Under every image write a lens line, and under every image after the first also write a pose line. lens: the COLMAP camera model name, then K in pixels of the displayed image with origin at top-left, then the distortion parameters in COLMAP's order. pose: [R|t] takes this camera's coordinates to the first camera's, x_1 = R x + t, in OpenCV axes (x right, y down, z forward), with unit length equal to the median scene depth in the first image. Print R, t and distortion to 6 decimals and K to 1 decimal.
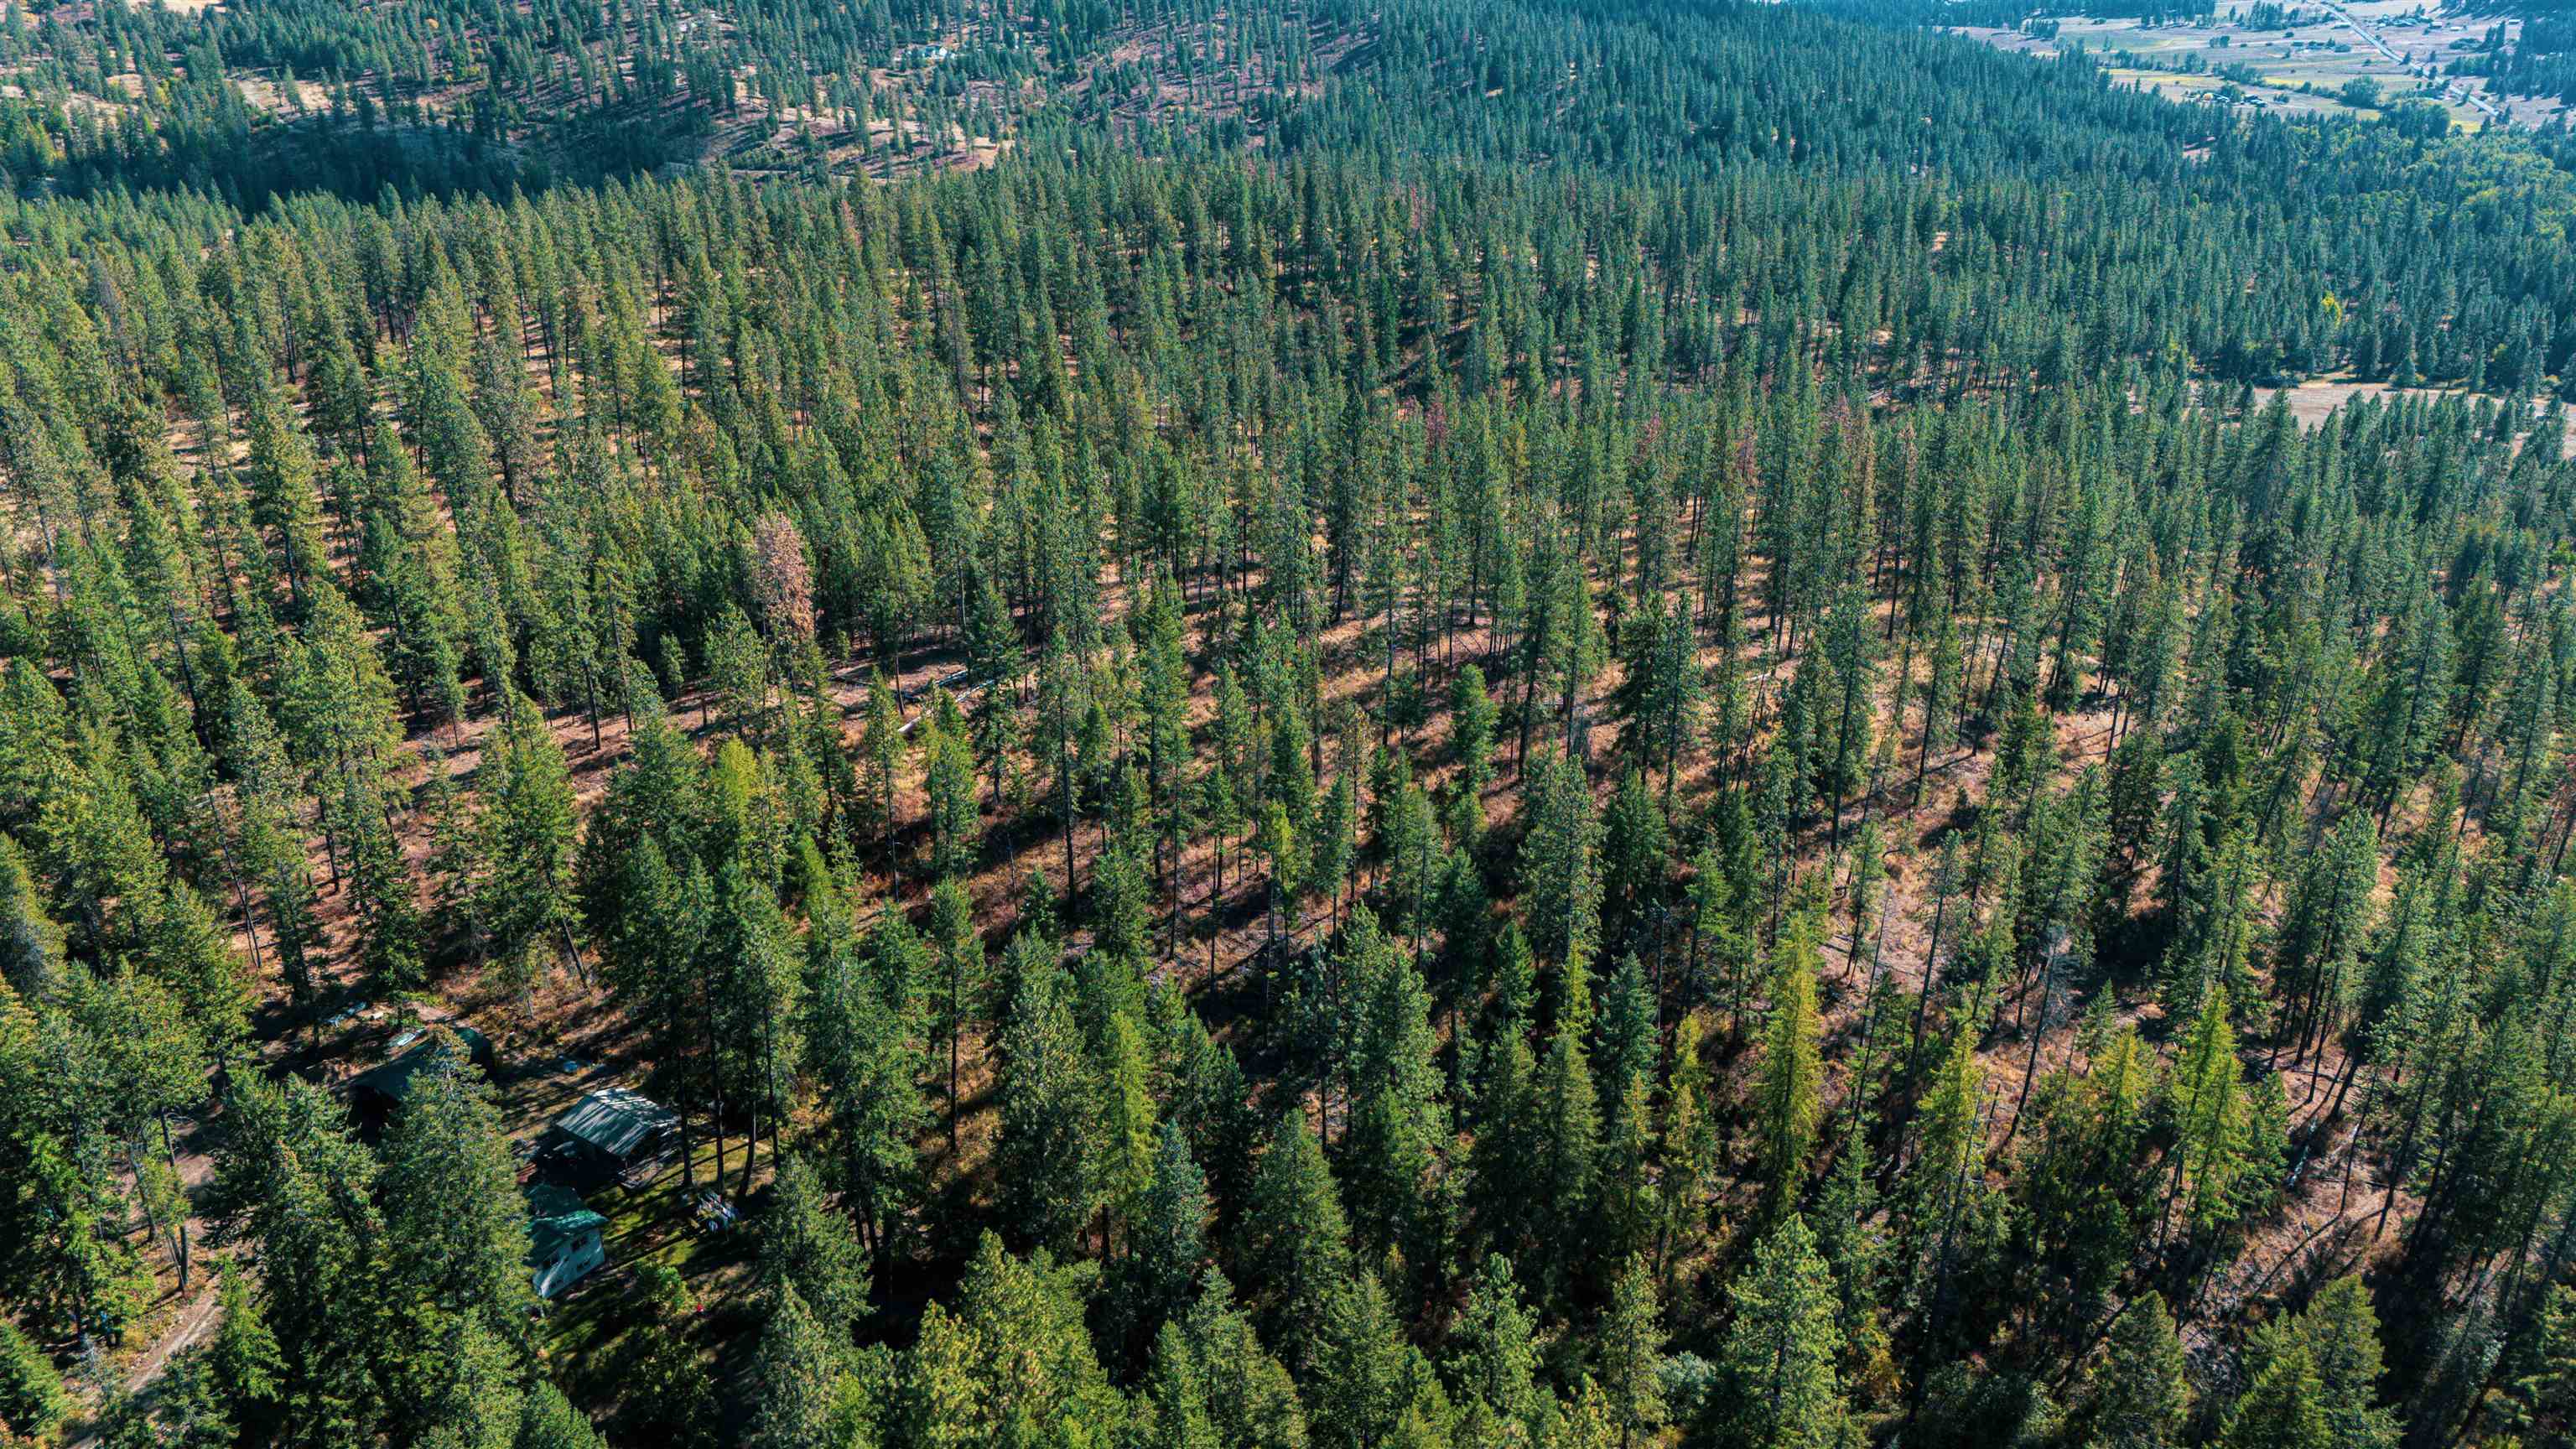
lens RADIAL K [[1885.8, 0, 1289.2], [0, 1885.8, 733.3], [0, 0, 1]] dist [0.079592, -0.074632]
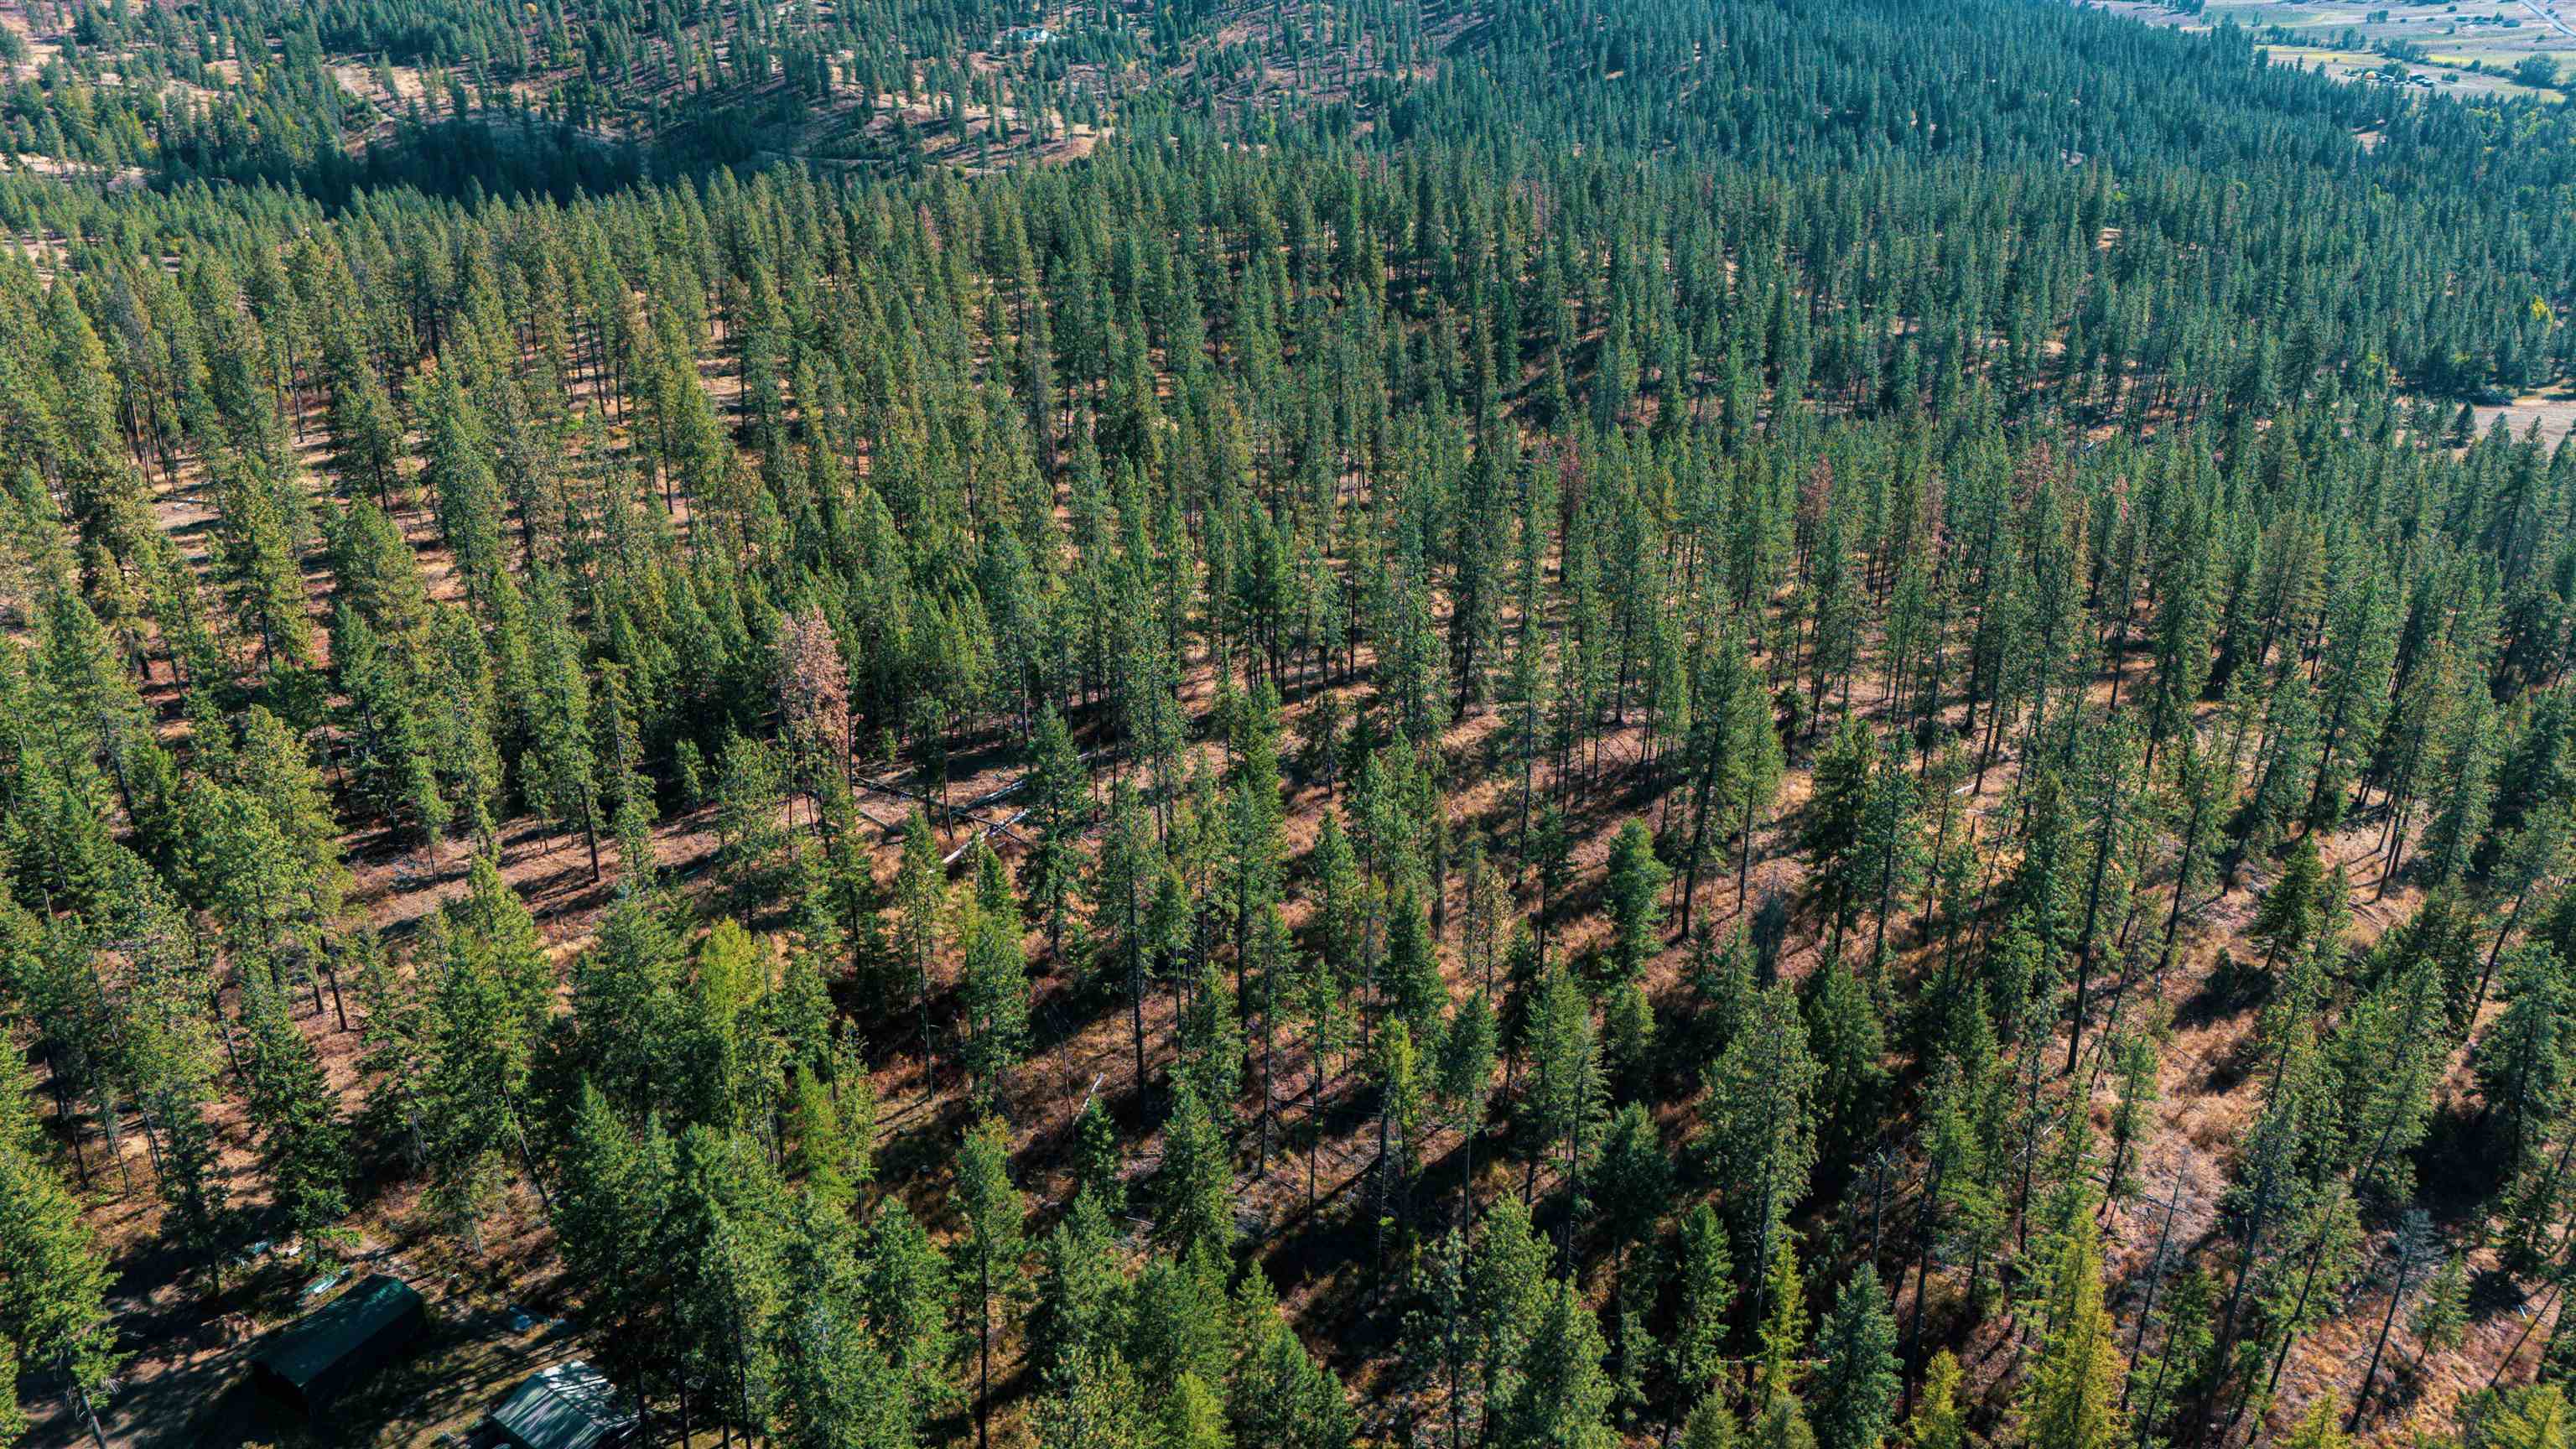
lens RADIAL K [[1885.8, 0, 1289.2], [0, 1885.8, 733.3], [0, 0, 1]] dist [0.079592, -0.074632]
pose [[0.998609, 0.015817, -0.050290, -0.007925], [-0.015267, 0.999820, 0.011309, -0.053745], [0.050460, -0.010525, 0.998671, 0.121300]]
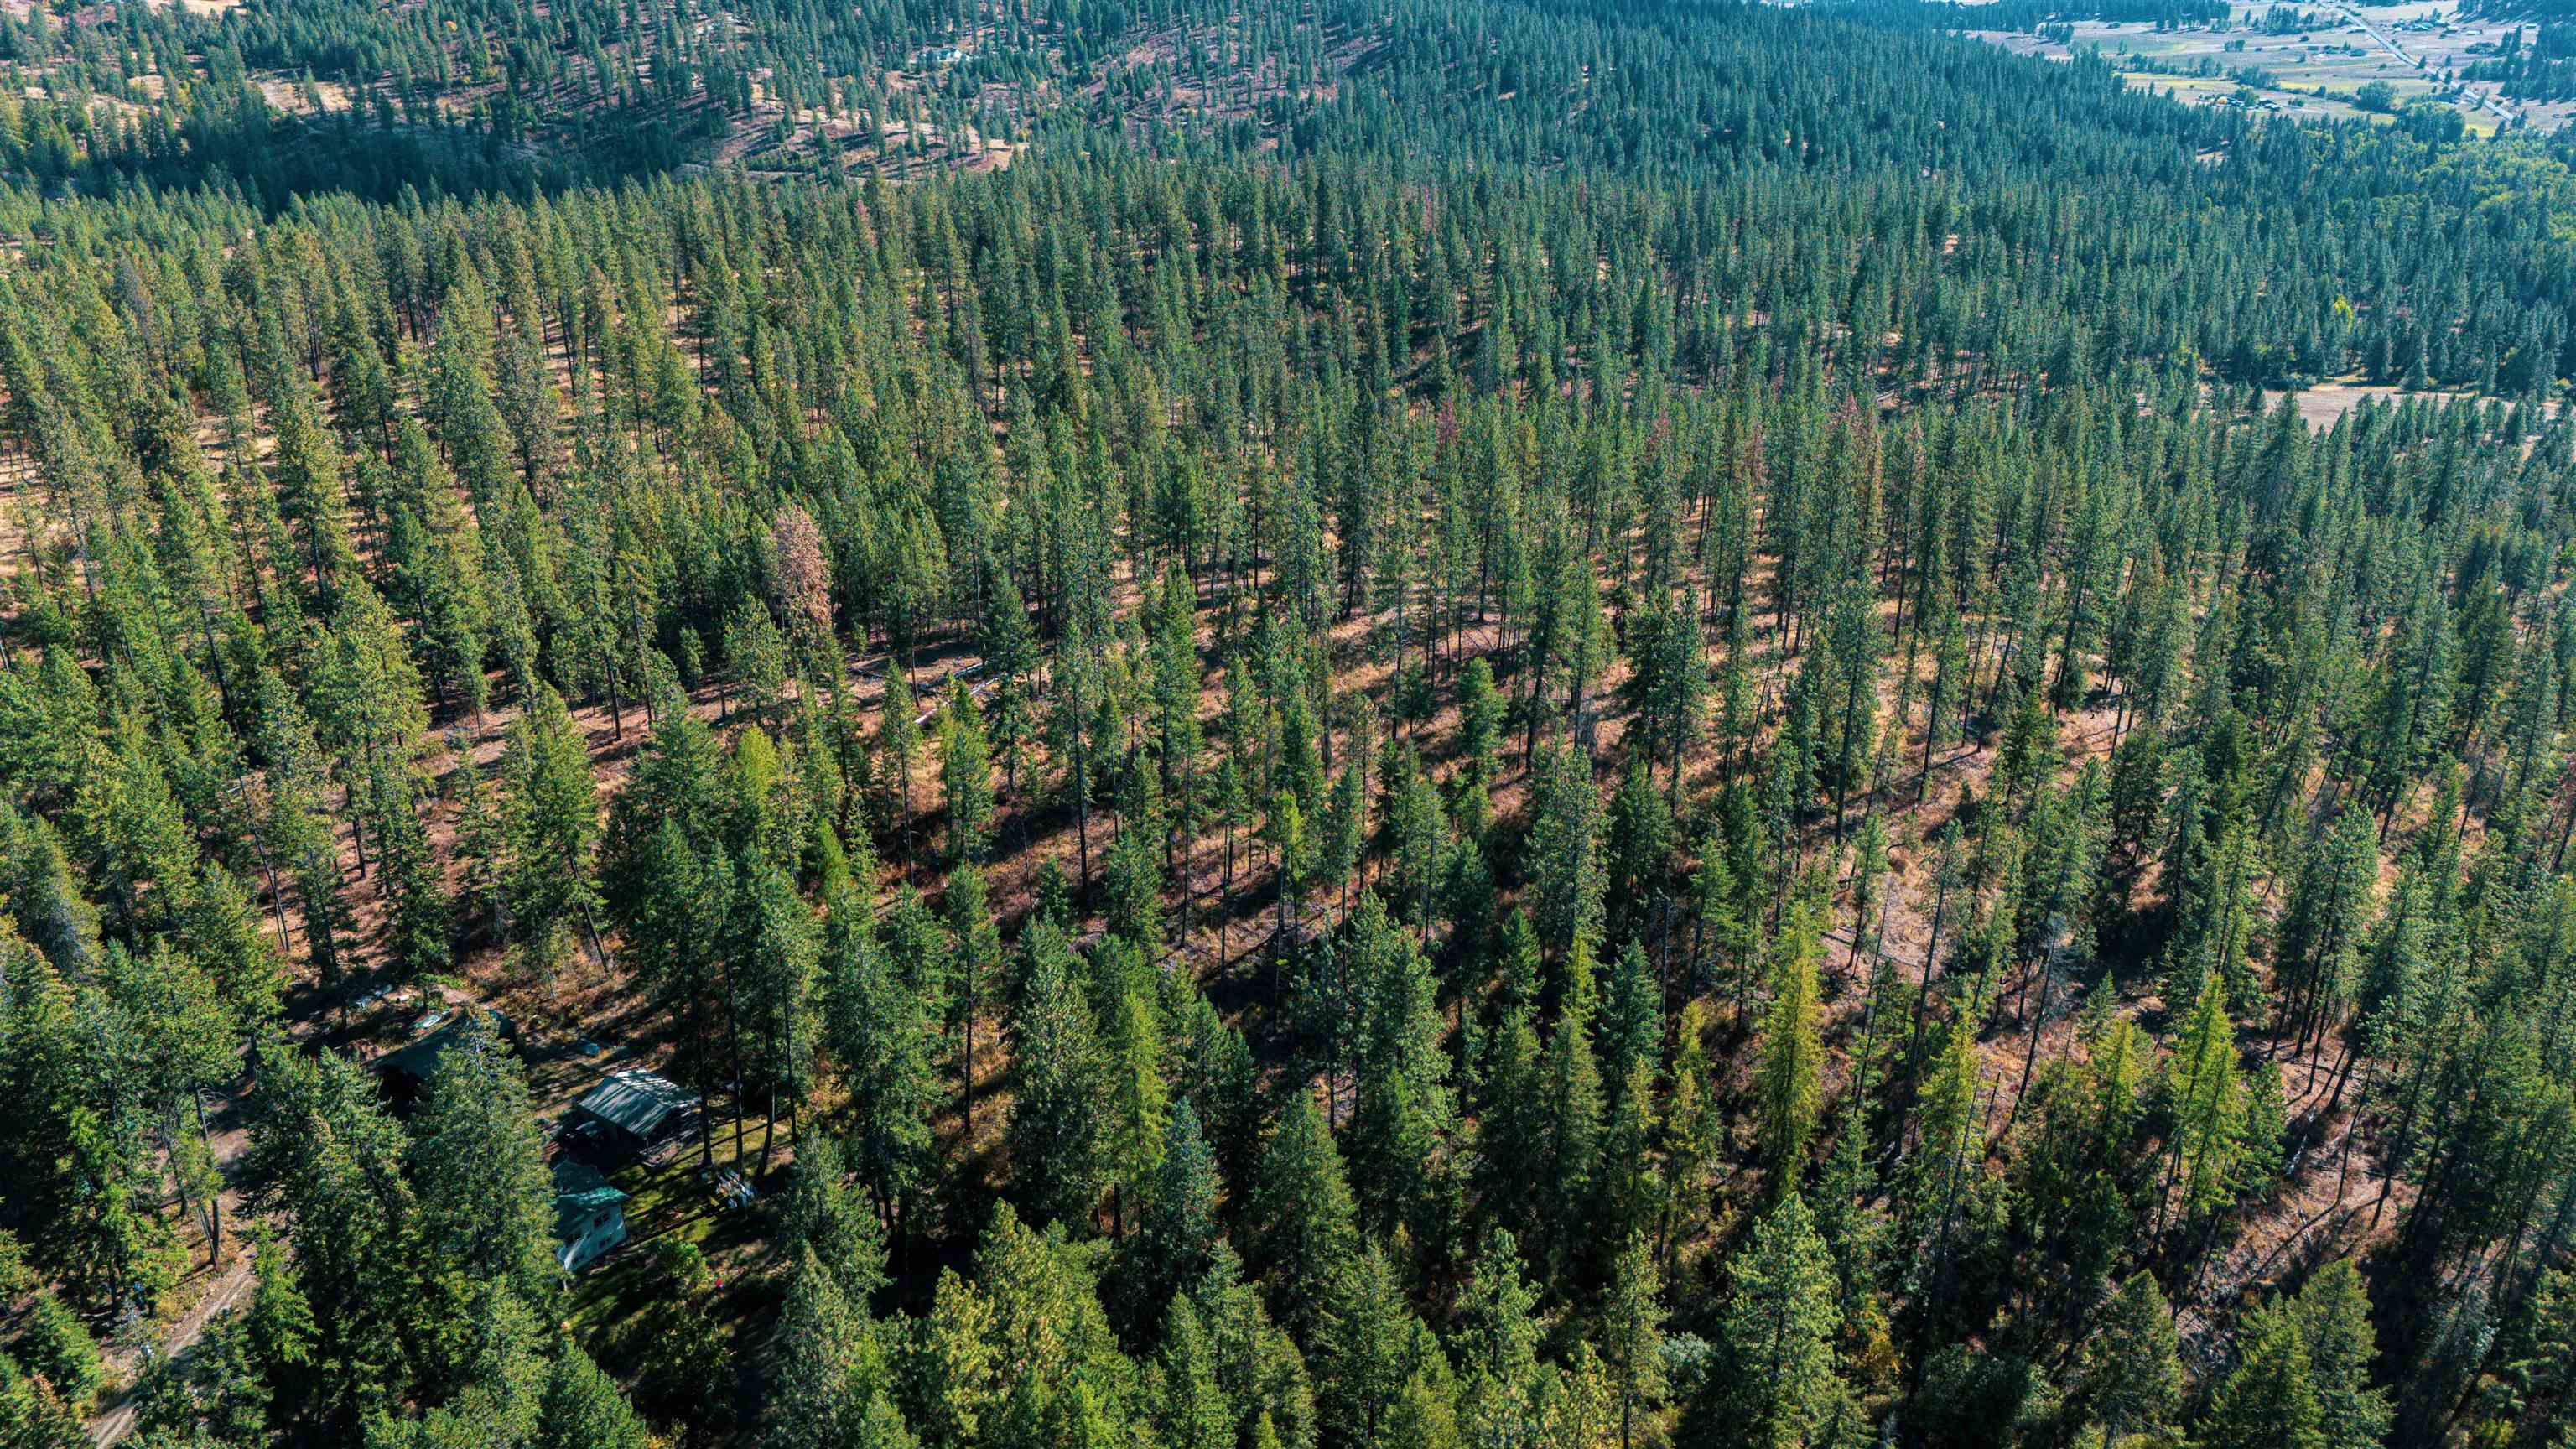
lens RADIAL K [[1885.8, 0, 1289.2], [0, 1885.8, 733.3], [0, 0, 1]] dist [0.079592, -0.074632]
pose [[0.999977, 0.003377, -0.005964, 0.000367], [-0.003386, 0.999993, -0.001403, 0.003883], [0.005959, 0.001423, 0.999981, -0.009160]]
